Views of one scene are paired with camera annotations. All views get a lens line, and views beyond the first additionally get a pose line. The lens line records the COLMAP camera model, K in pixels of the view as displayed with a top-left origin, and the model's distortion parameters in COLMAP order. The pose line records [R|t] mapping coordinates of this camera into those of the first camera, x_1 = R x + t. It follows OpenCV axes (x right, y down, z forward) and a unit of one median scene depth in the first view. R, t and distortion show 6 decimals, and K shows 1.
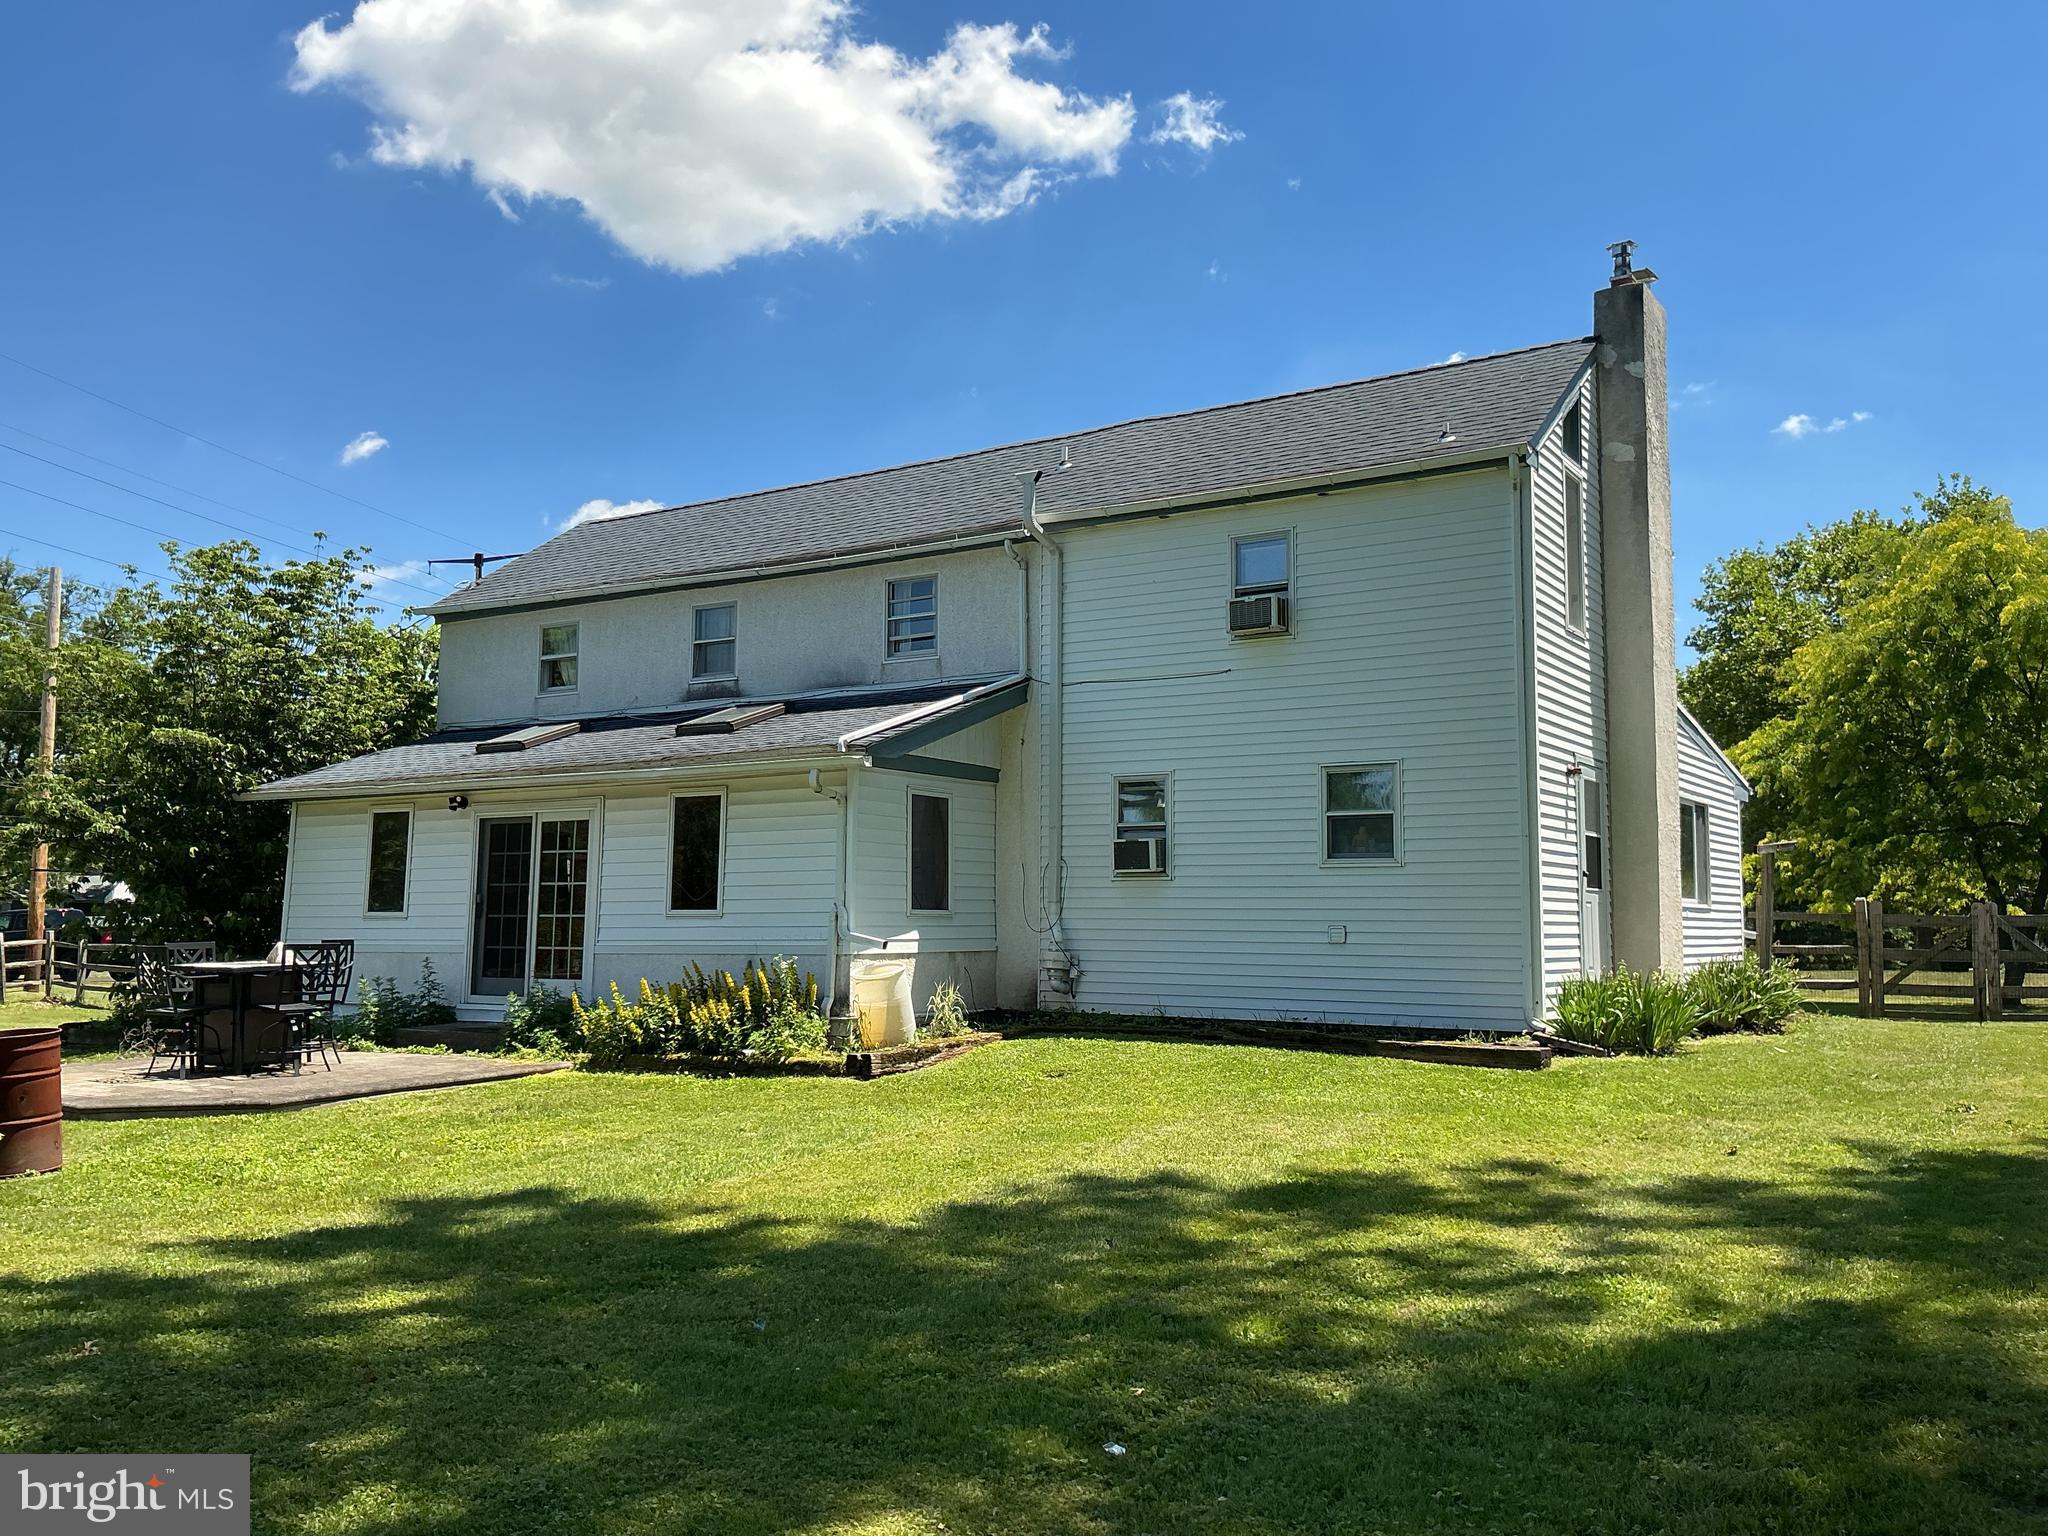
lens RADIAL K [[1741.8, 0, 1014.9], [0, 1741.8, 761.0], [0, 0, 1]] dist [0.099894, -0.217293]
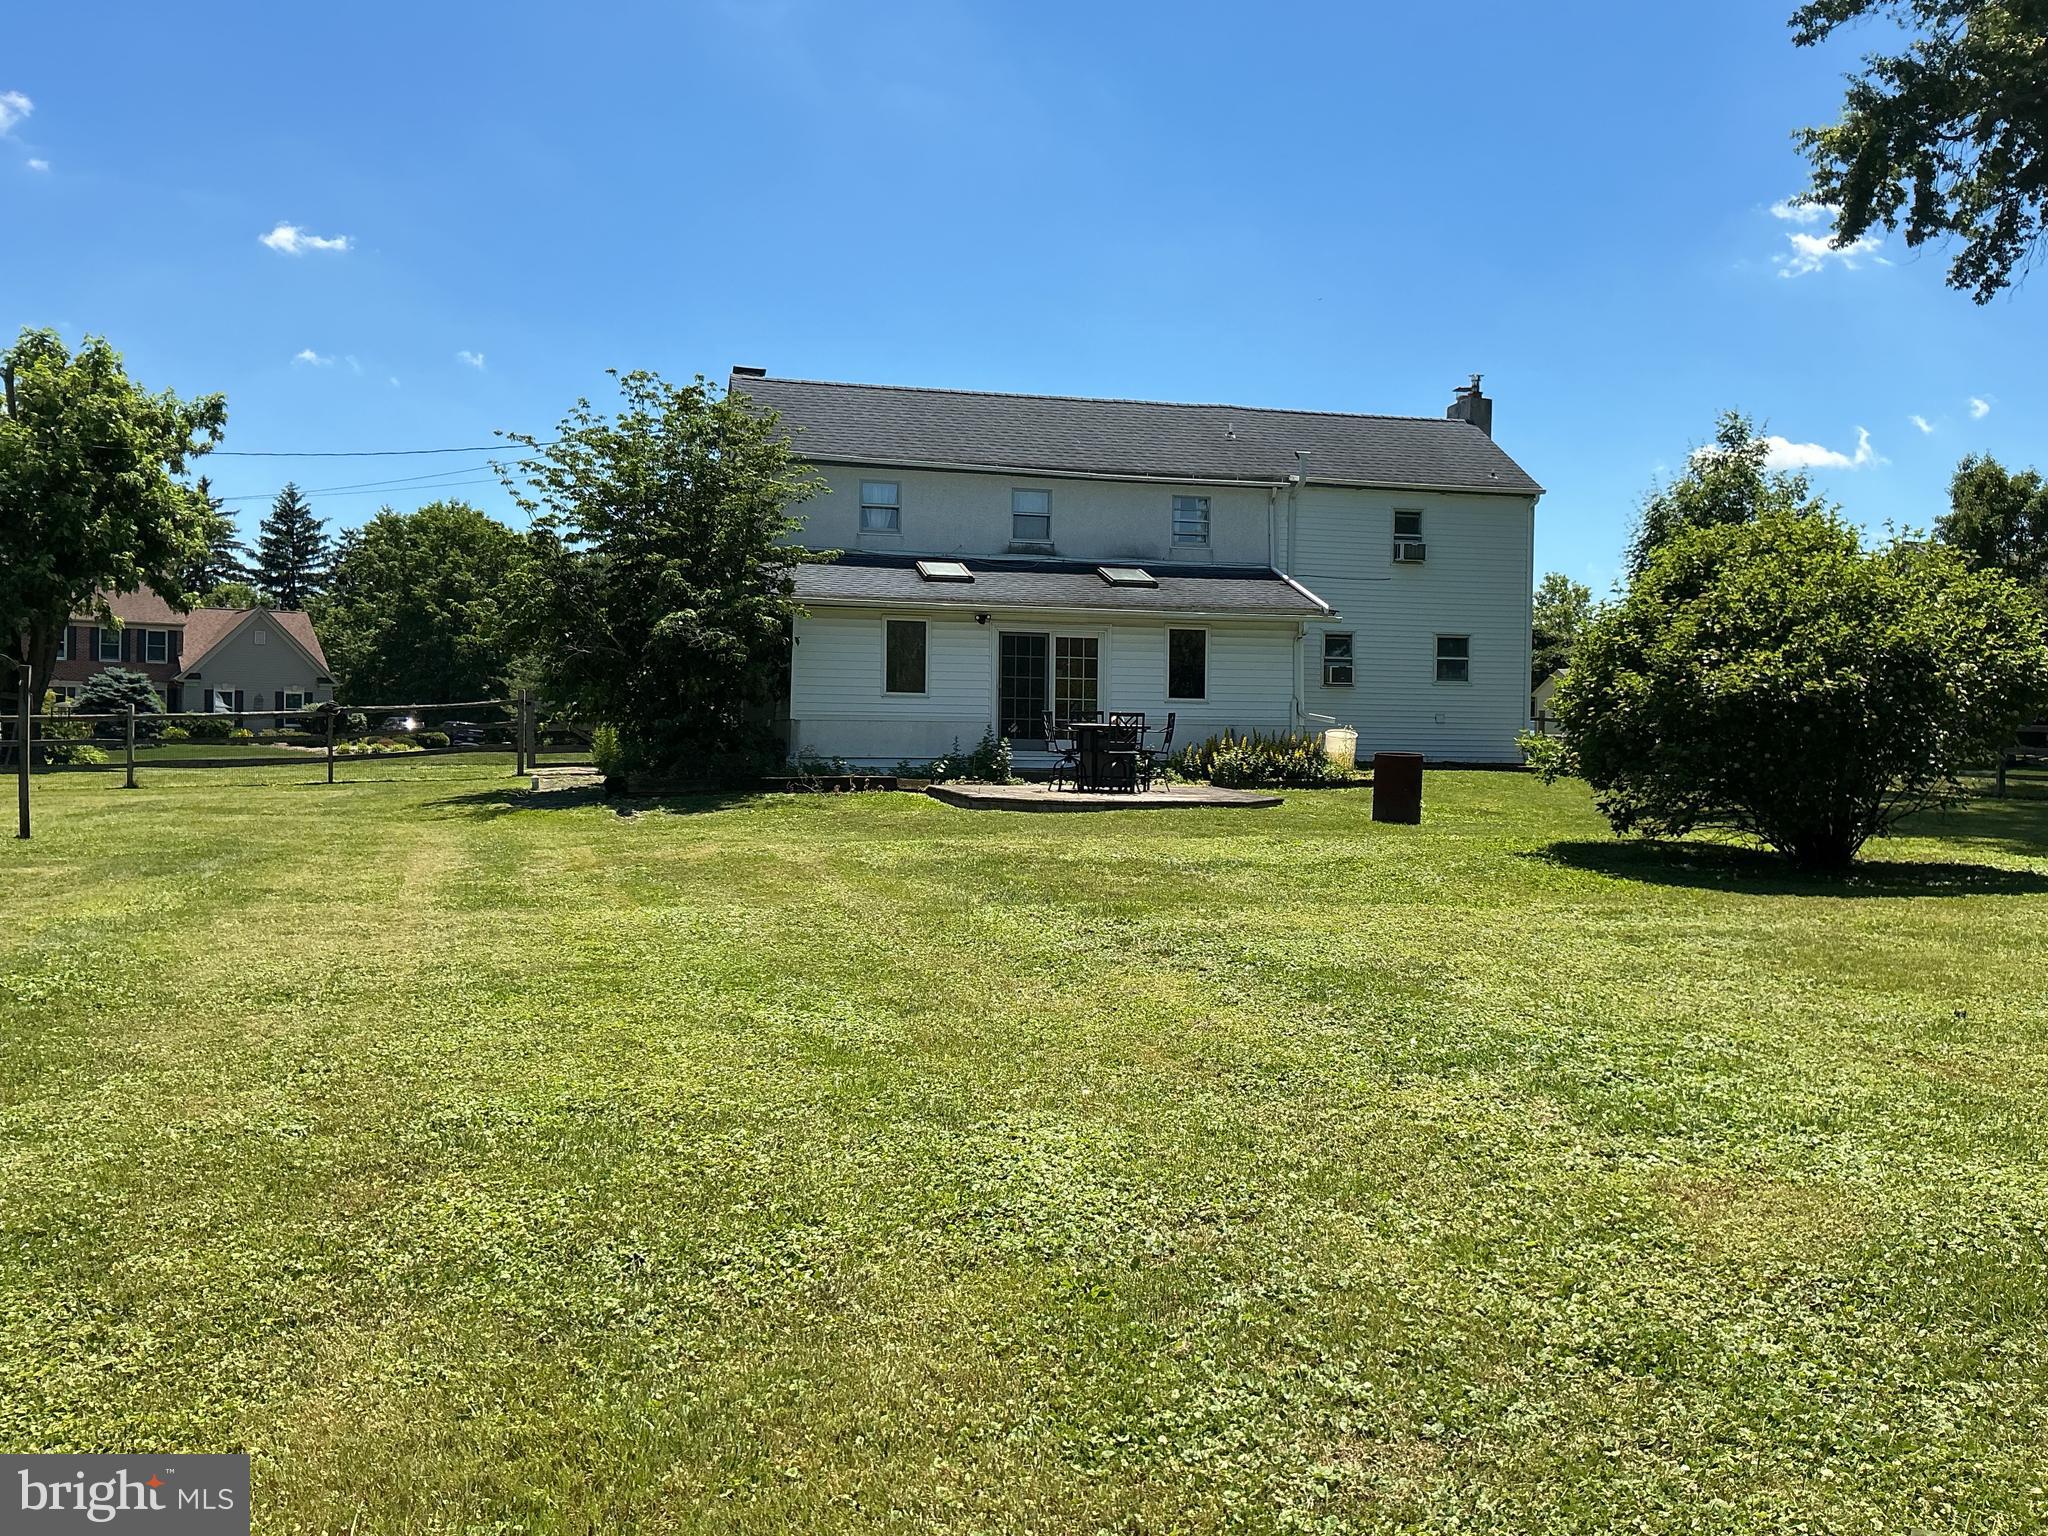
lens RADIAL K [[1741.8, 0, 1015.9], [0, 1741.8, 760.6], [0, 0, 1]] dist [0.099894, -0.217293]
pose [[0.669007, -0.004863, 0.743240, -1.488067], [-0.081759, 0.993429, 0.080093, 0.023989], [-0.738745, -0.114349, 0.664213, 0.013137]]
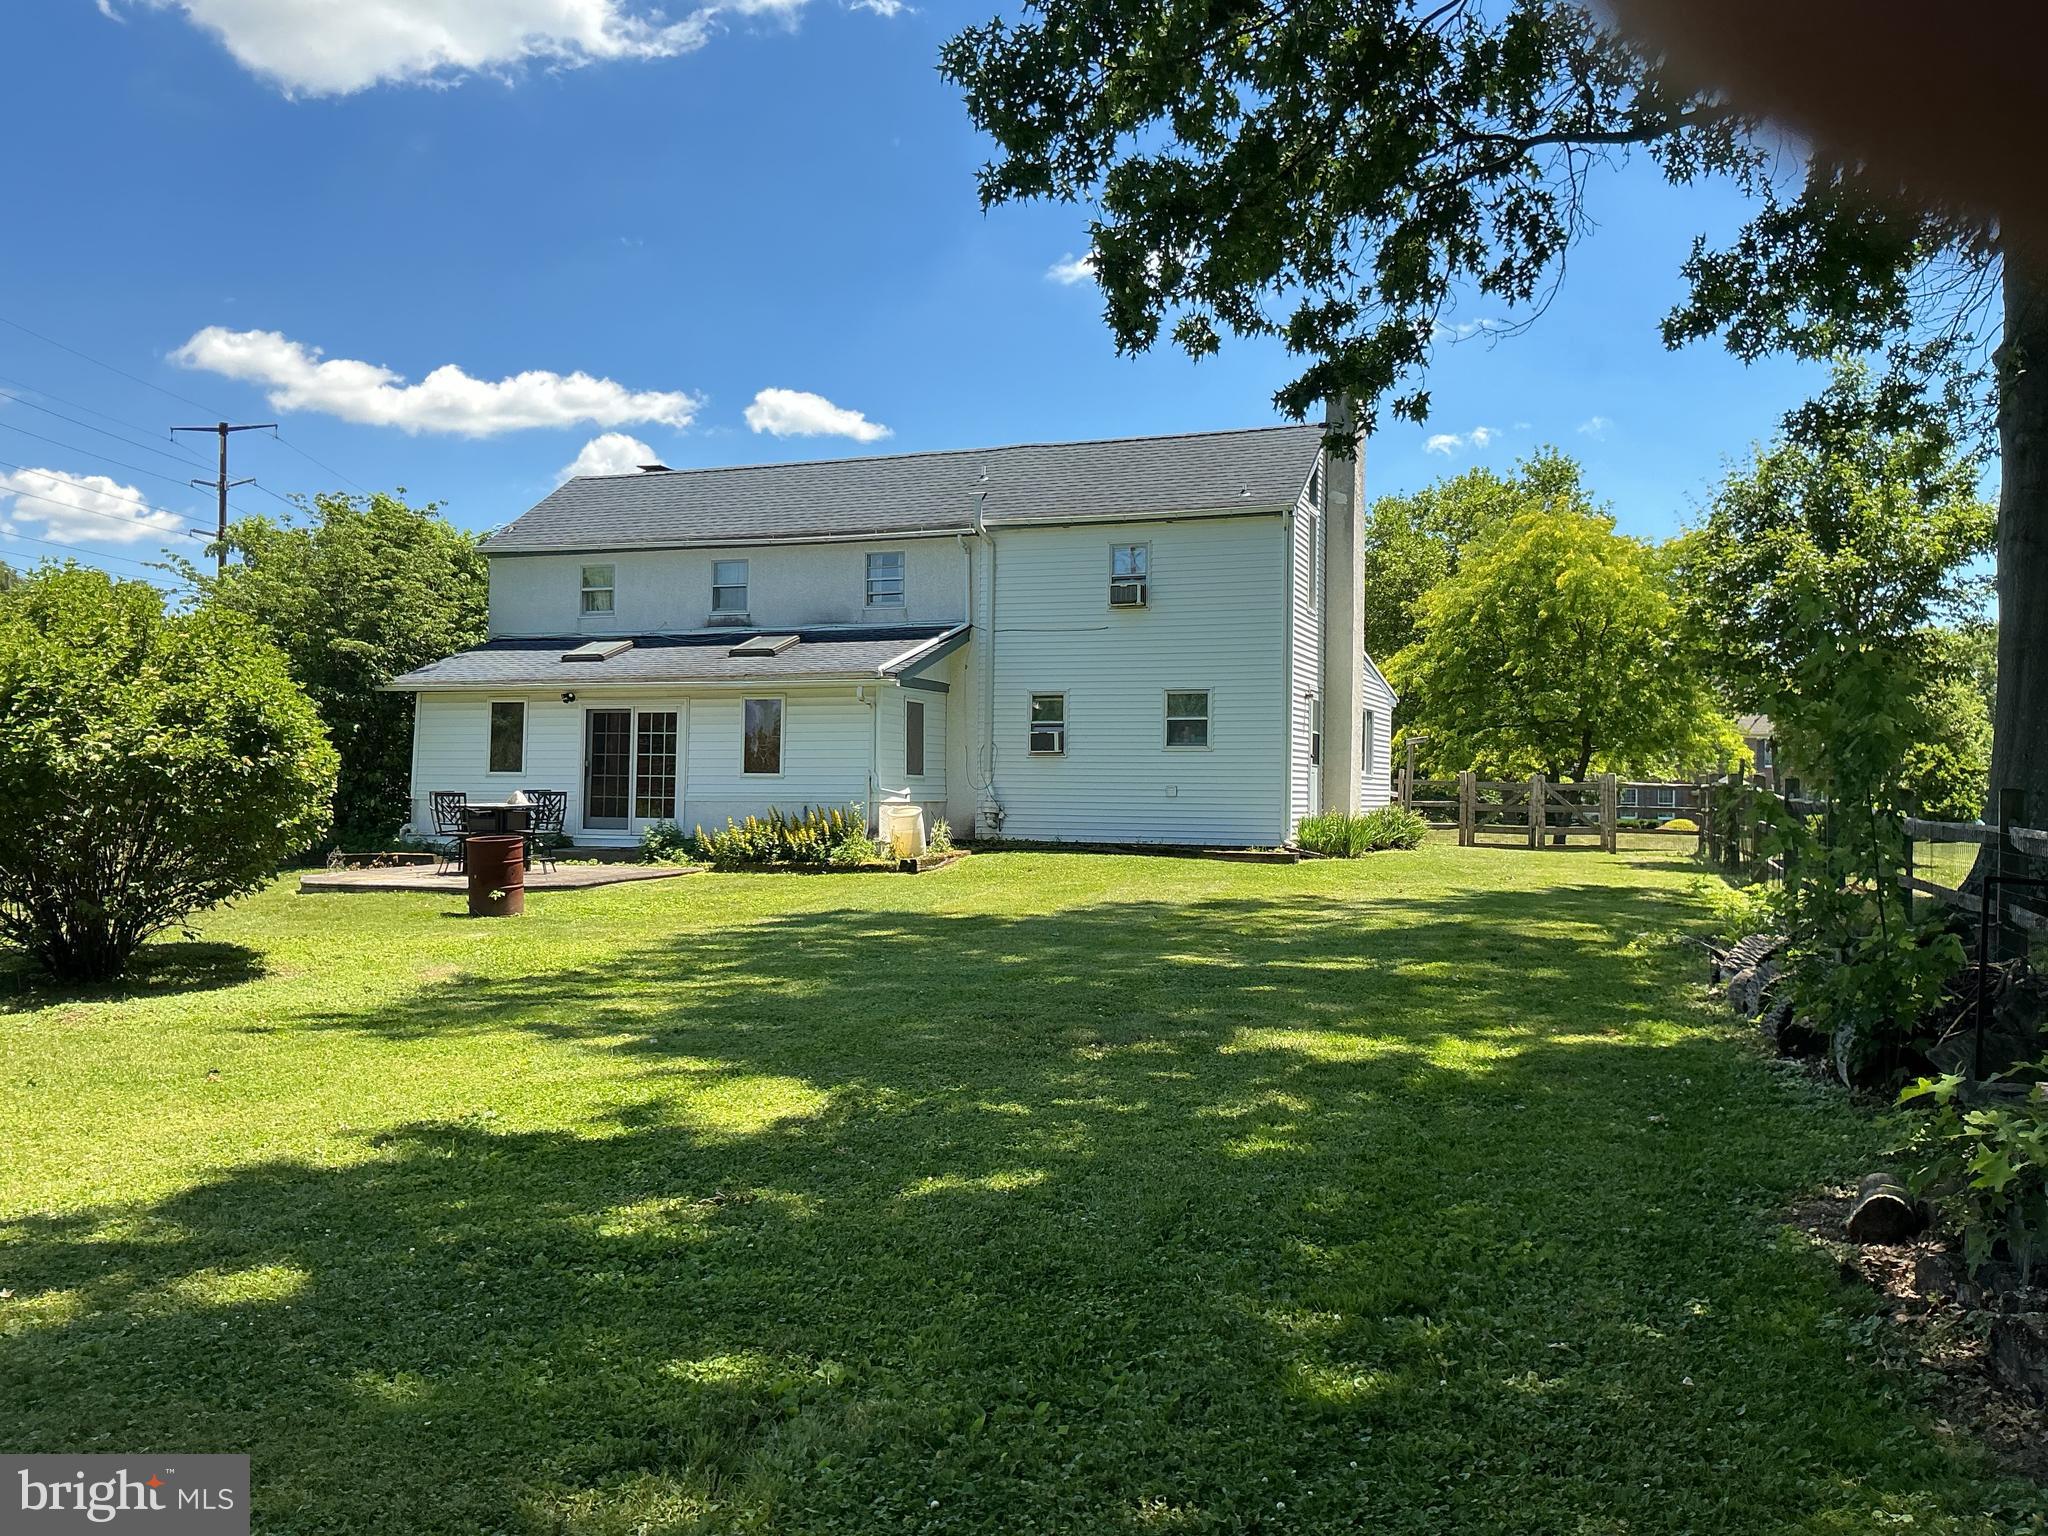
lens RADIAL K [[1741.8, 0, 1028.9], [0, 1741.8, 772.6], [0, 0, 1]] dist [0.099894, -0.217293]
pose [[0.979152, 0.008274, 0.202958, -0.259254], [-0.024860, 0.996540, 0.079309, -0.042324], [-0.201600, -0.082701, 0.975970, -0.536871]]
